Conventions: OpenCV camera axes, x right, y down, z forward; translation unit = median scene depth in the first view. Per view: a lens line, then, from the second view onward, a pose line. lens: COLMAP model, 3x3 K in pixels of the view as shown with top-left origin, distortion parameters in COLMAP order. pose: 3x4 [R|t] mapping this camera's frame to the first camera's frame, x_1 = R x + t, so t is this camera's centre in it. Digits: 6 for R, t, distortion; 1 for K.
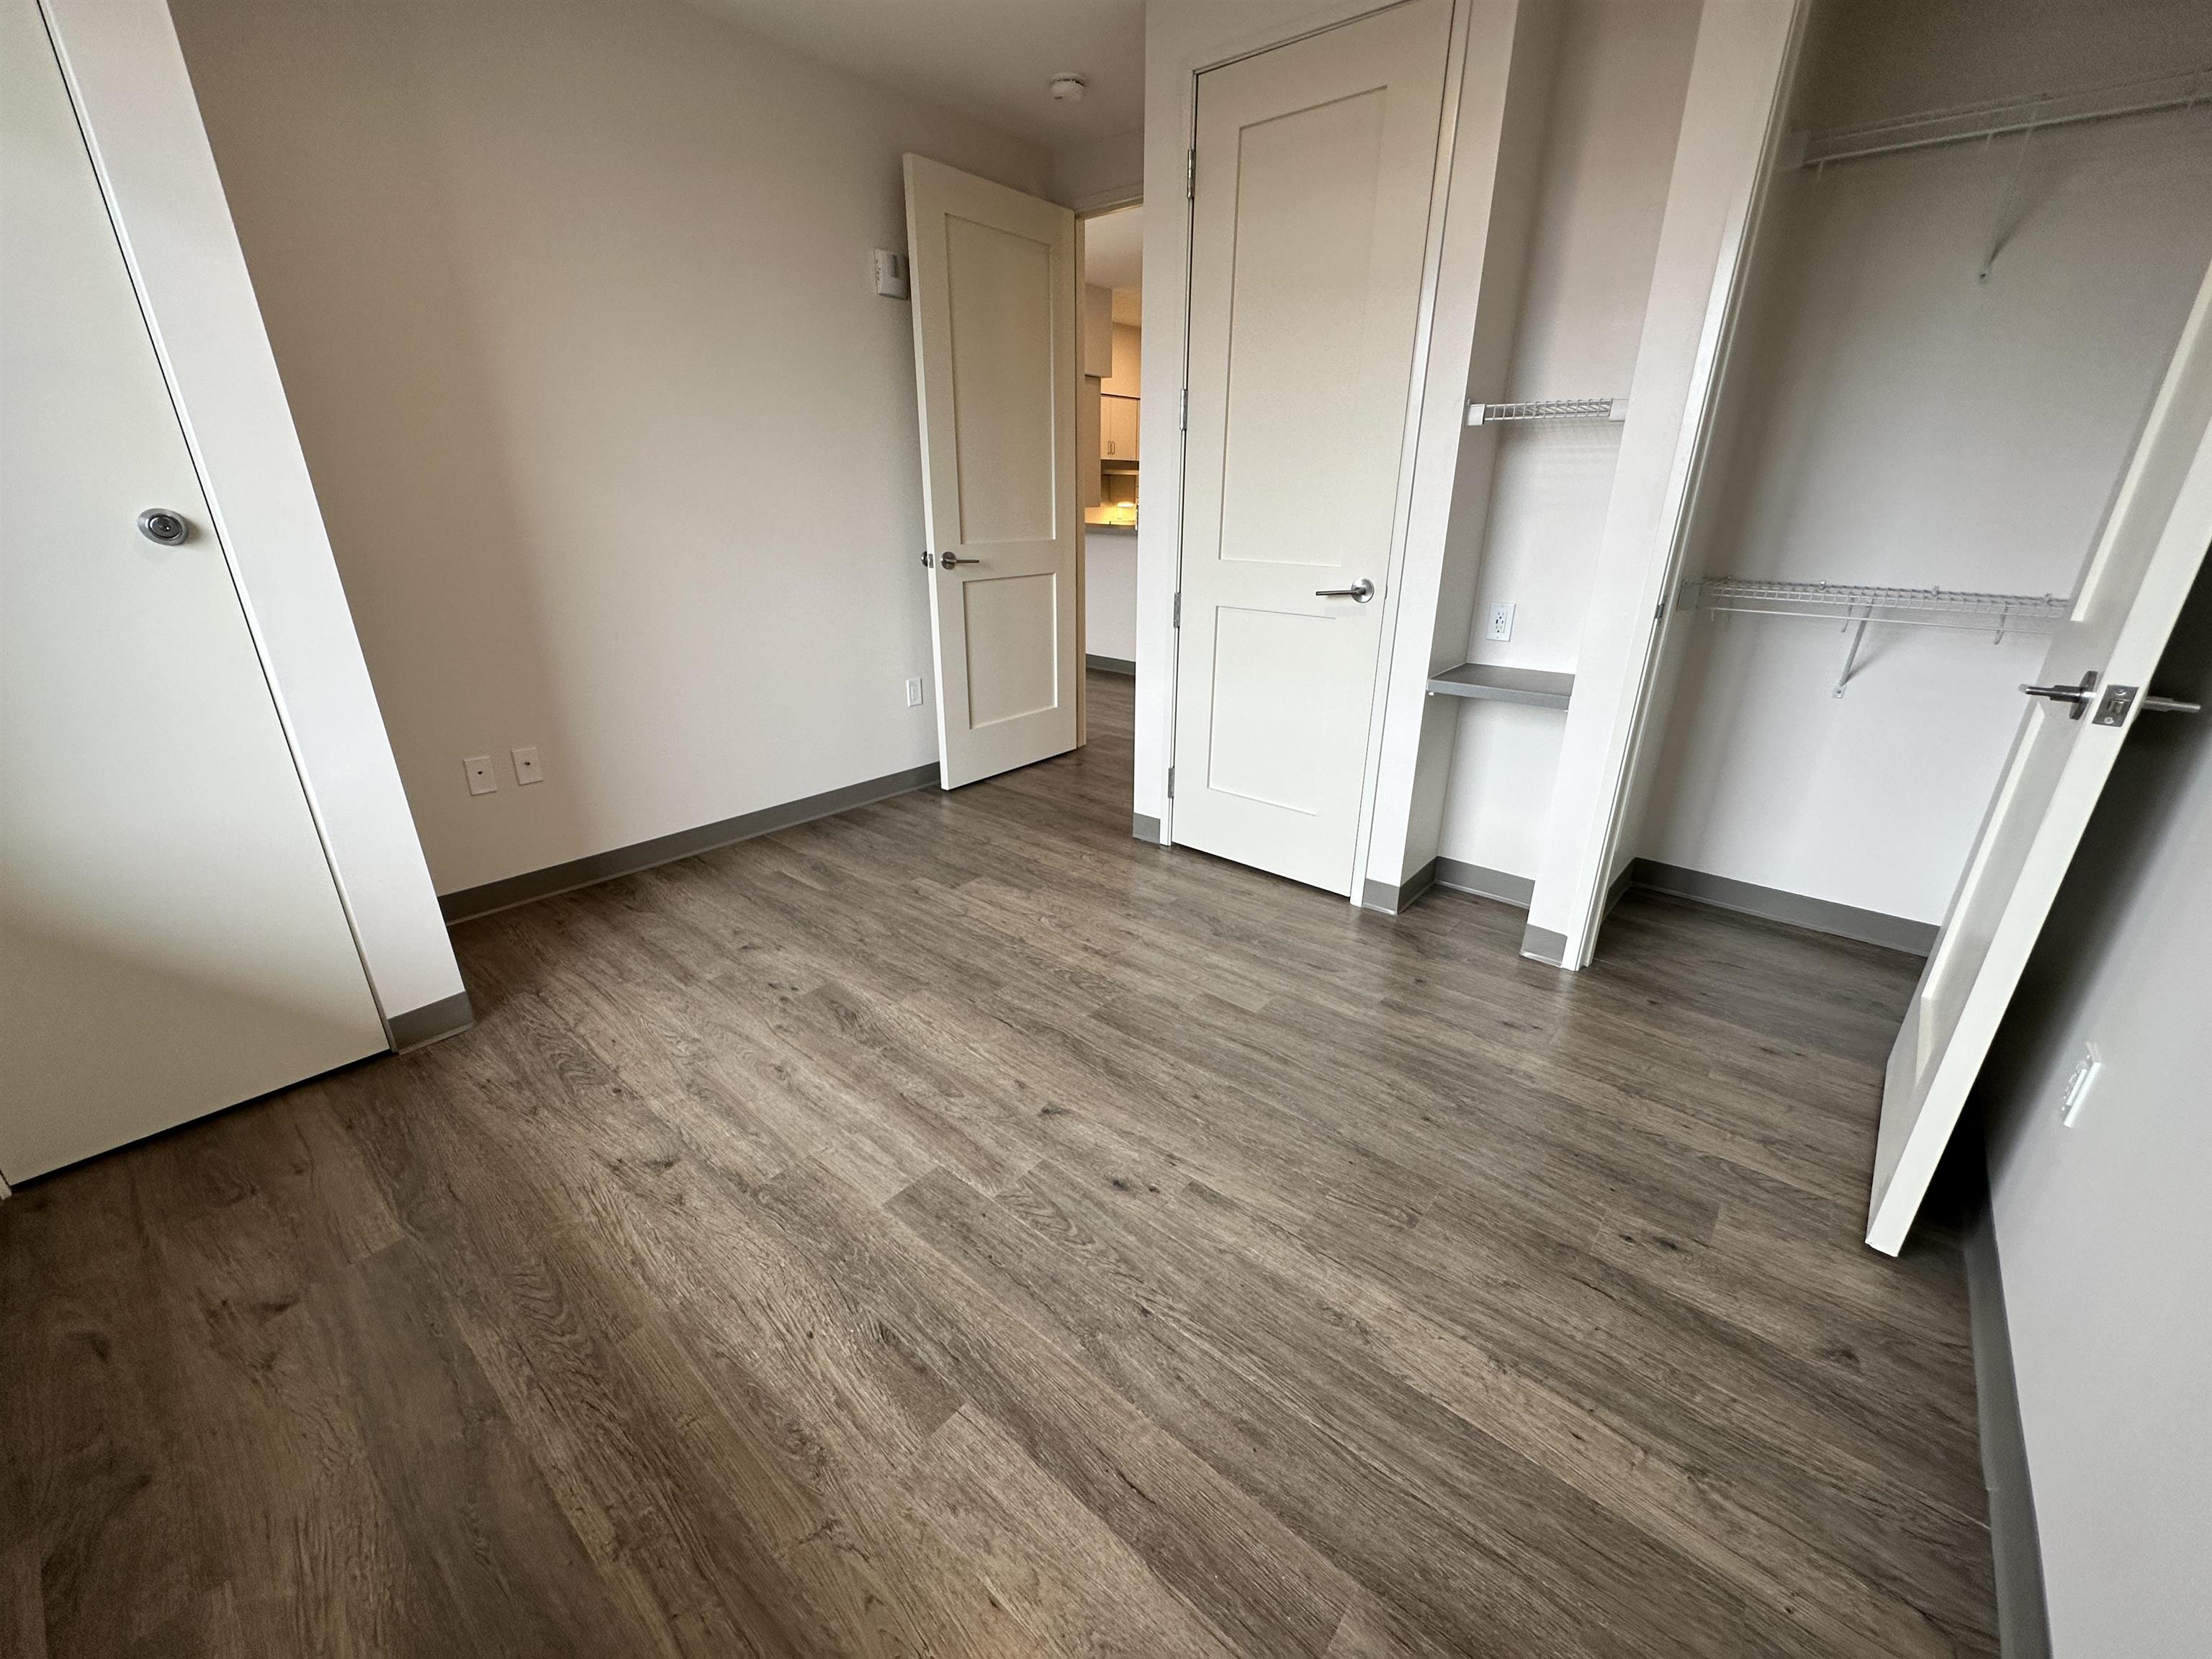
lens RADIAL K [[885.8, 0, 1106.0], [0, 885.8, 829.7], [0, 0, 1]] dist [-0.001179, 0.000916]
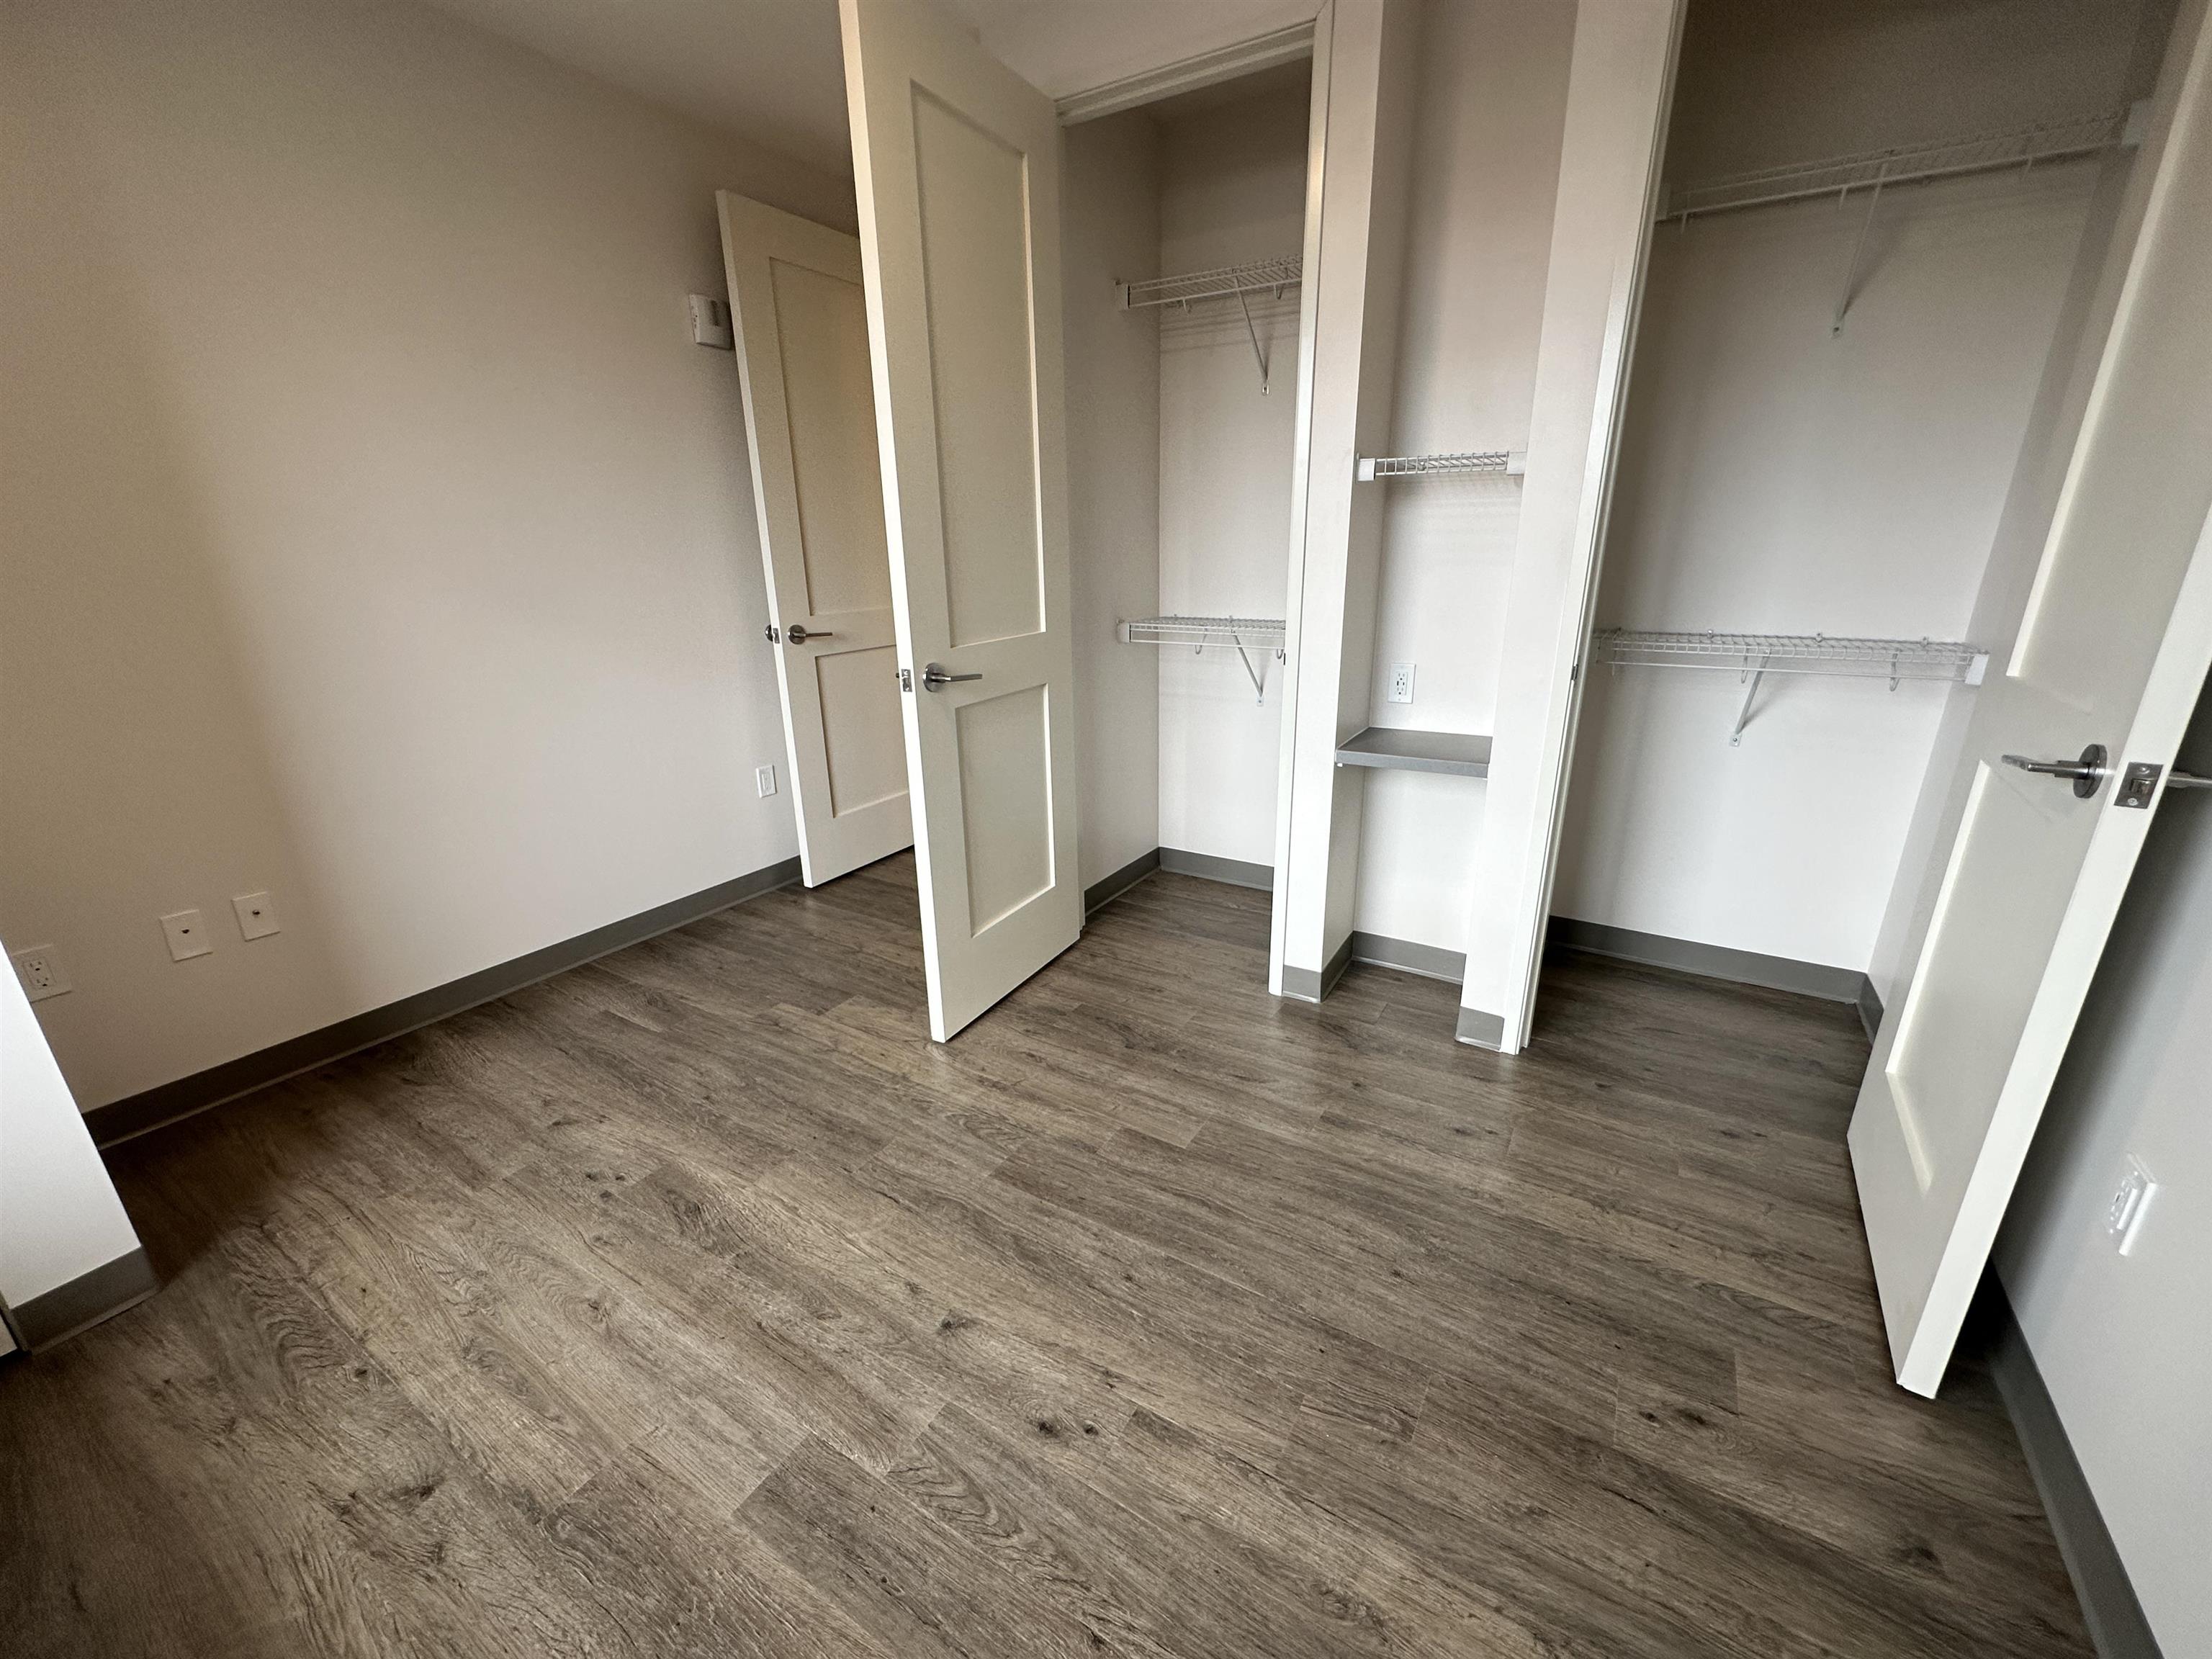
lens RADIAL K [[885.8, 0, 1104.3], [0, 885.8, 829.6], [0, 0, 1]] dist [-0.001179, 0.000916]
pose [[0.989090, -0.065599, 0.131897, -0.002856], [0.072351, 0.996269, -0.047057, -0.078588], [-0.128318, 0.056086, 0.990146, 0.156206]]
